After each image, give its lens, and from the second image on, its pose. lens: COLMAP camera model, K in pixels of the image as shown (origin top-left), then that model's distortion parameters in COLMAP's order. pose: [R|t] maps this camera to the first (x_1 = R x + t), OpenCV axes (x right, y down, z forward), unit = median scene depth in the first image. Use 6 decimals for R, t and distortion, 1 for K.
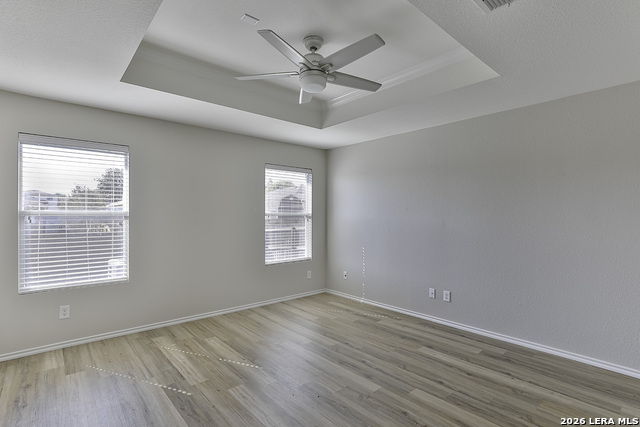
lens RADIAL K [[312.6, 0, 318.8], [0, 312.6, 211.3], [0, 0, 1]] dist [-0.014744, 0.003482]
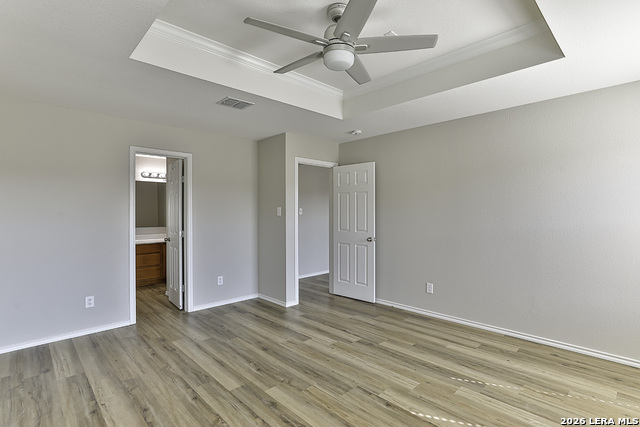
lens RADIAL K [[312.6, 0, 316.4], [0, 312.6, 212.9], [0, 0, 1]] dist [-0.014744, 0.003482]
pose [[-0.999280, 0.000598, -0.037937, 0.068194], [0.000996, 0.999945, -0.010472, 0.023774], [0.037929, -0.010502, -0.999225, 1.666716]]
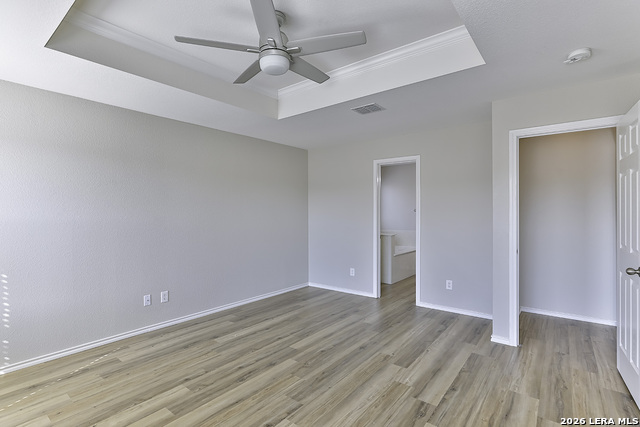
lens RADIAL K [[312.6, 0, 323.8], [0, 312.6, 213.4], [0, 0, 1]] dist [-0.014744, 0.003482]
pose [[-0.185939, -0.007177, 0.982535, -0.821347], [-0.006784, 0.999959, 0.006020, 0.009238], [-0.982538, -0.005546, -0.185980, 0.928197]]
